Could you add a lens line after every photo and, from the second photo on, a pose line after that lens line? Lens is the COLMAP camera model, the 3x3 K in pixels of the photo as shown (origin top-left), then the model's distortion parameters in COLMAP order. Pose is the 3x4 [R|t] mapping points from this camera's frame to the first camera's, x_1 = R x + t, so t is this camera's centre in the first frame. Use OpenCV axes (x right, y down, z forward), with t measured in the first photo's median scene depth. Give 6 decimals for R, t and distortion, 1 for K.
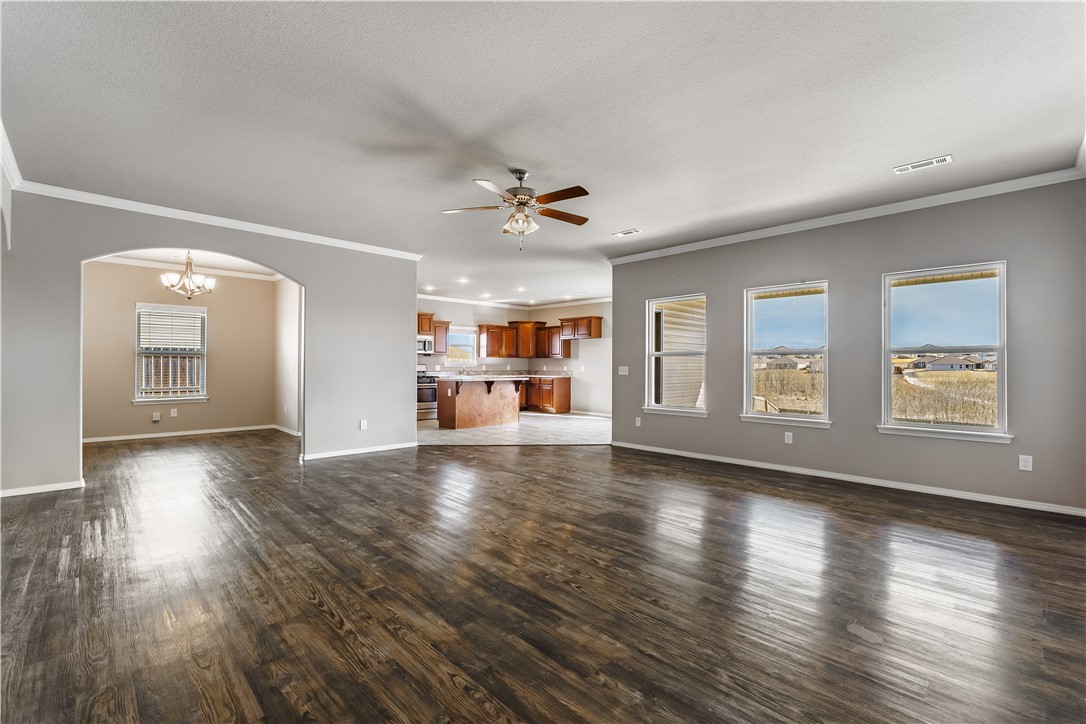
lens RADIAL K [[477.9, 0, 546.6], [0, 477.9, 364.4], [0, 0, 1]] dist [-0.001222, -0.000172]
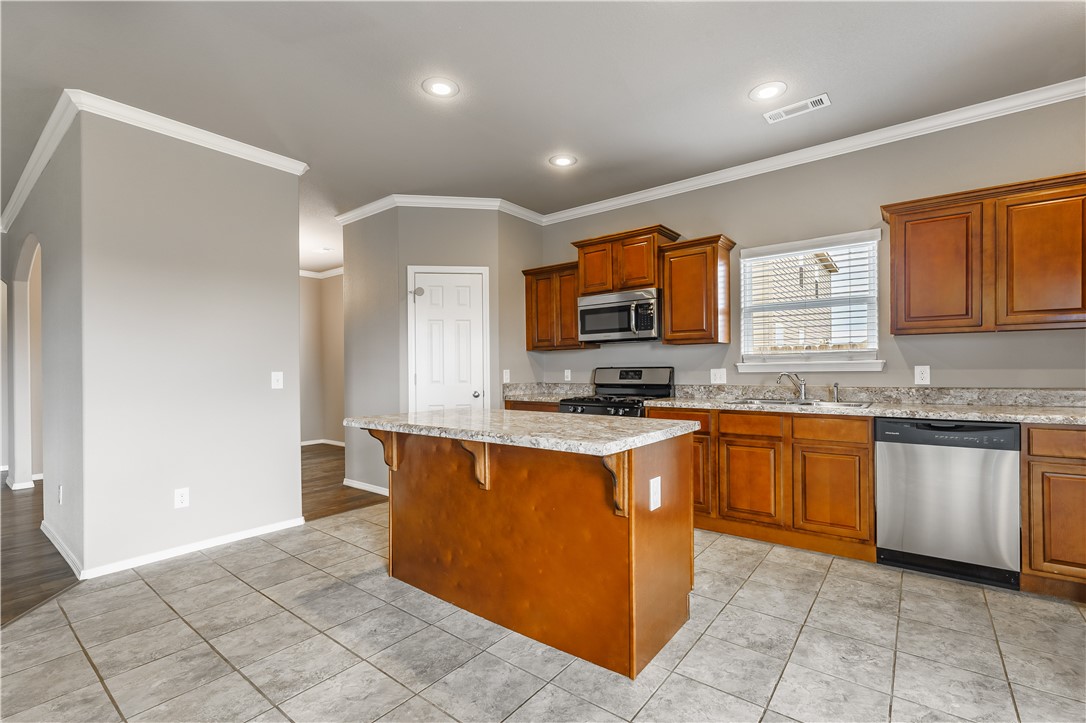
lens RADIAL K [[482.8, 0, 545.2], [0, 482.8, 369.9], [0, 0, 1]] dist [-0.003062, -0.000564]
pose [[0.136825, -0.004474, -0.990585, 0.119196], [0.013332, 0.999908, -0.002674, 0.002029], [0.990506, -0.012840, 0.136872, 0.908464]]
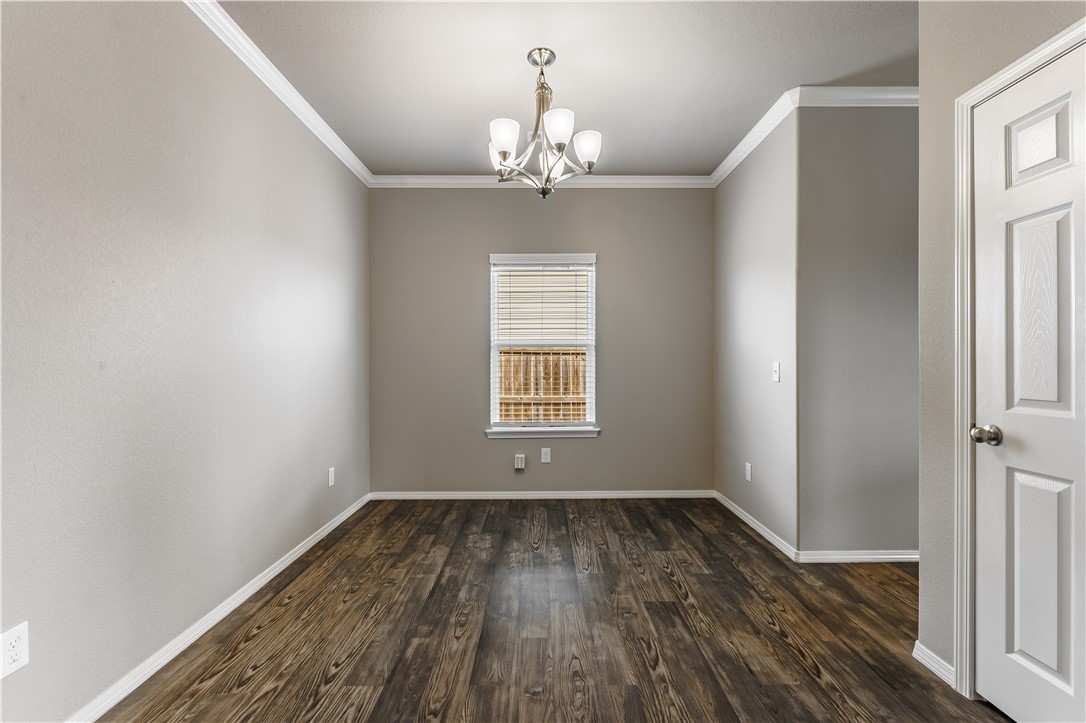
lens RADIAL K [[476.4, 0, 543.0], [0, 476.4, 361.5], [0, 0, 1]] dist [-0.004250, -0.000703]
pose [[0.719413, -0.007152, -0.694545, -0.314476], [0.007786, 0.999967, -0.002232, -0.002034], [0.694538, -0.003802, 0.719446, 0.468993]]
